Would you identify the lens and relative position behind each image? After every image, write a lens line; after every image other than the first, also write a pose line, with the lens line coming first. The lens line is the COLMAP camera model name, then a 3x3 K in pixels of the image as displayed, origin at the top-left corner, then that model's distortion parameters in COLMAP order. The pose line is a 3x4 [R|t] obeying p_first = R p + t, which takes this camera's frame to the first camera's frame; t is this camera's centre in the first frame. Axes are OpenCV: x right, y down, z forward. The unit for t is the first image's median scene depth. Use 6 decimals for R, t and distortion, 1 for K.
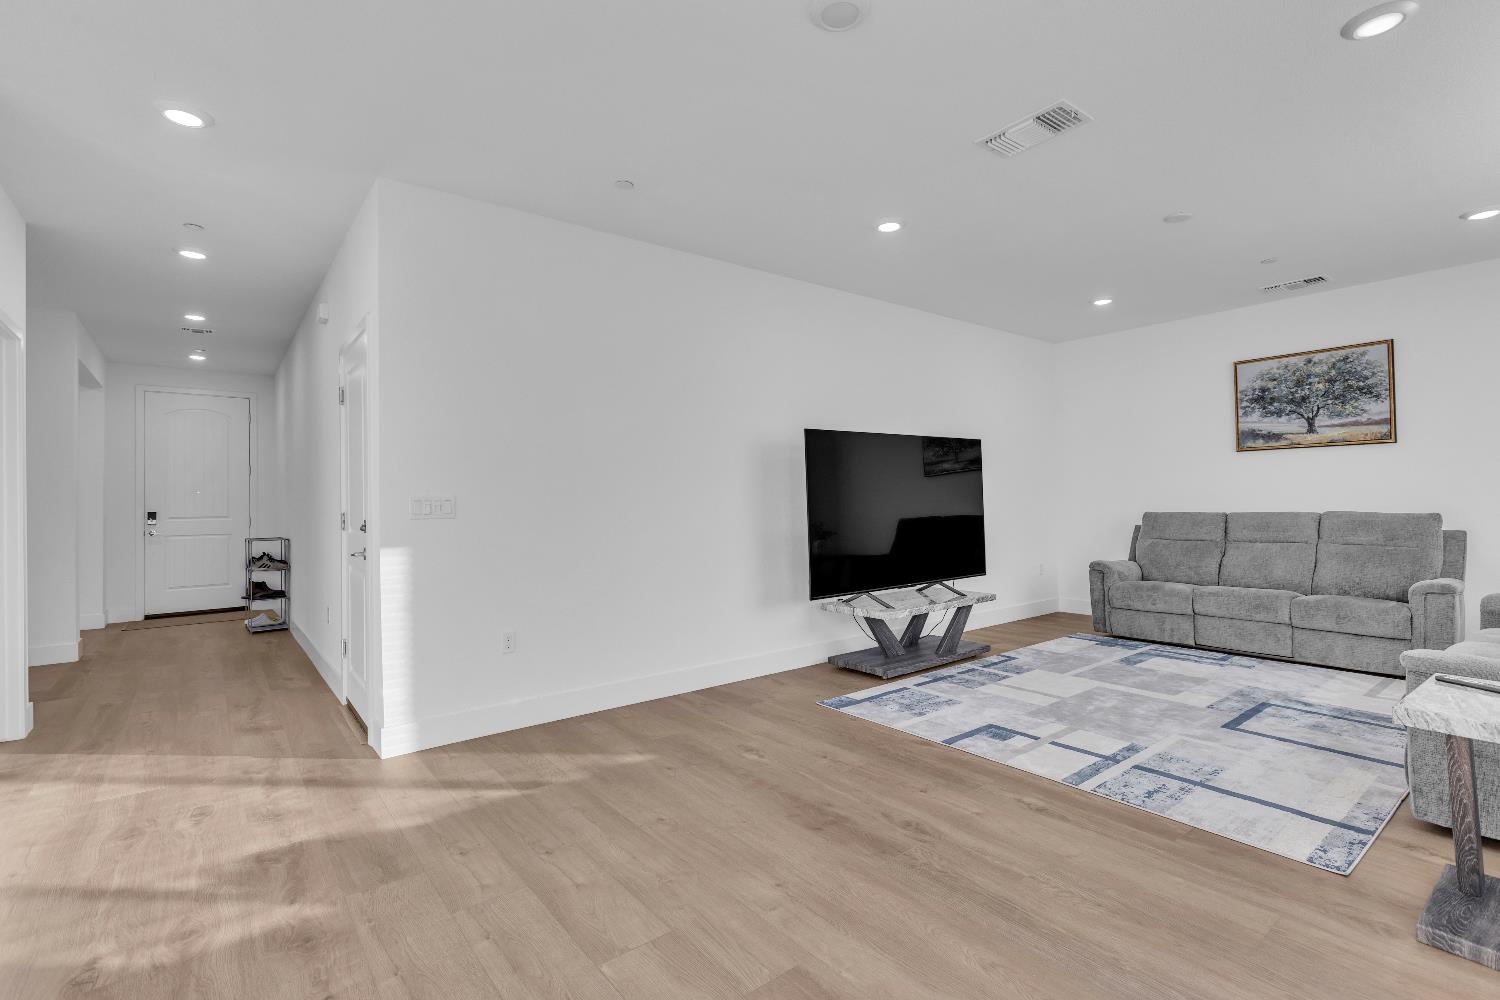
lens RADIAL K [[694.6, 0, 751.0], [0, 694.6, 490.2], [0, 0, 1]] dist [0.002911, 0.000253]
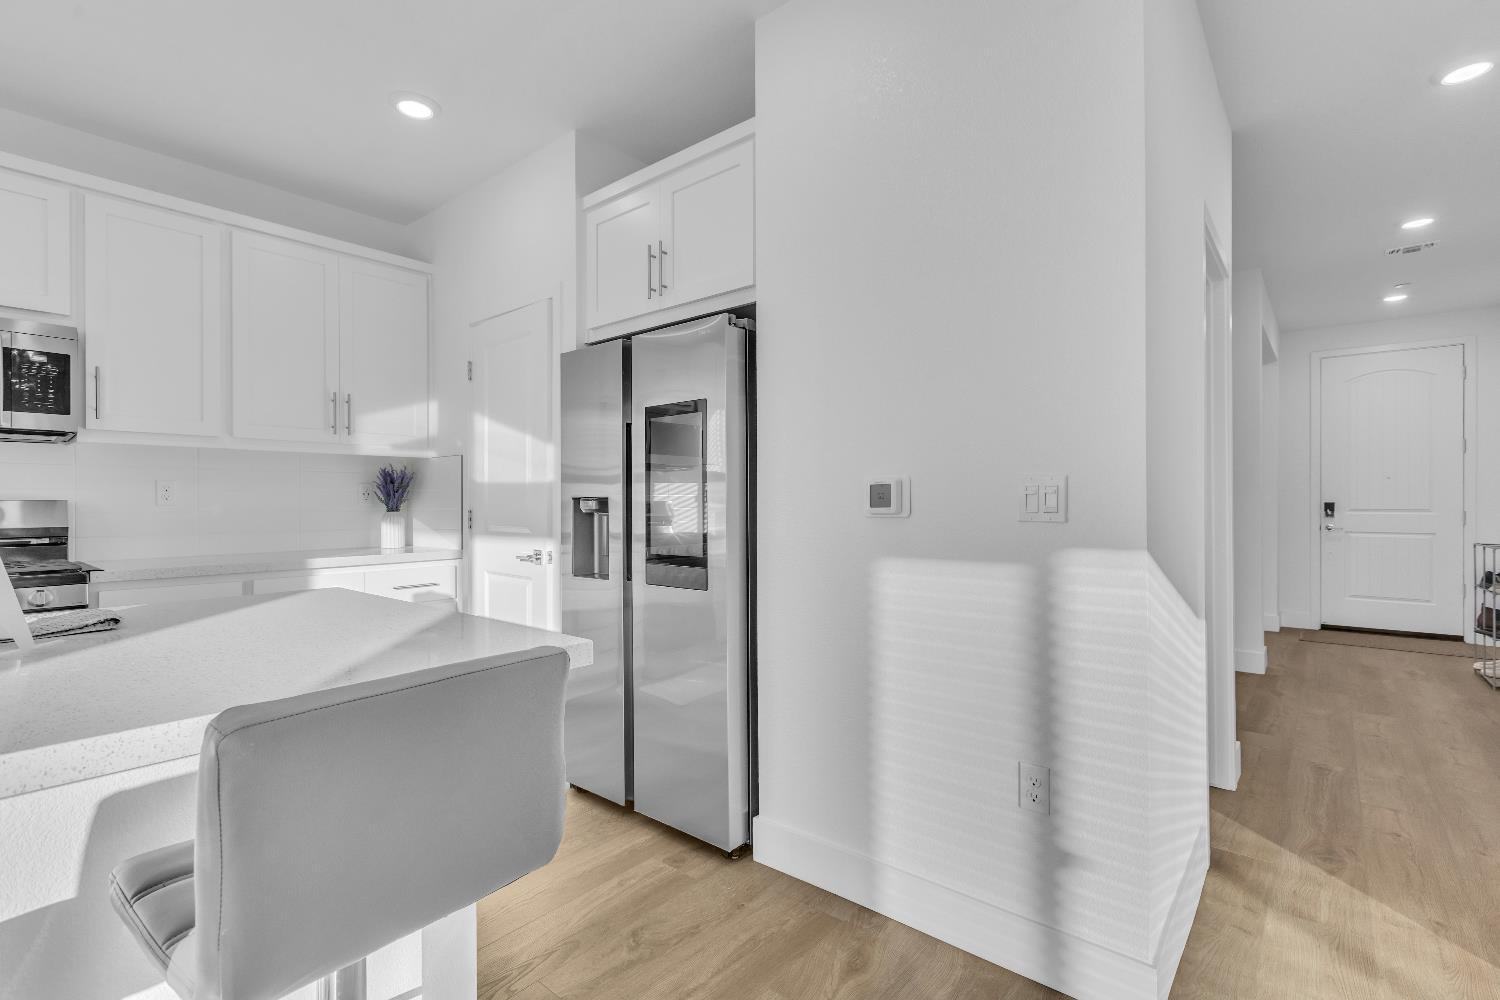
lens RADIAL K [[690.1, 0, 752.4], [0, 690.1, 503.9], [0, 0, 1]] dist [0.003966, 0.000423]
pose [[0.205688, 0.015120, -0.978501, -0.260063], [0.016640, 0.999682, 0.018945, 0.008129], [0.978476, -0.020179, 0.205371, 0.207385]]
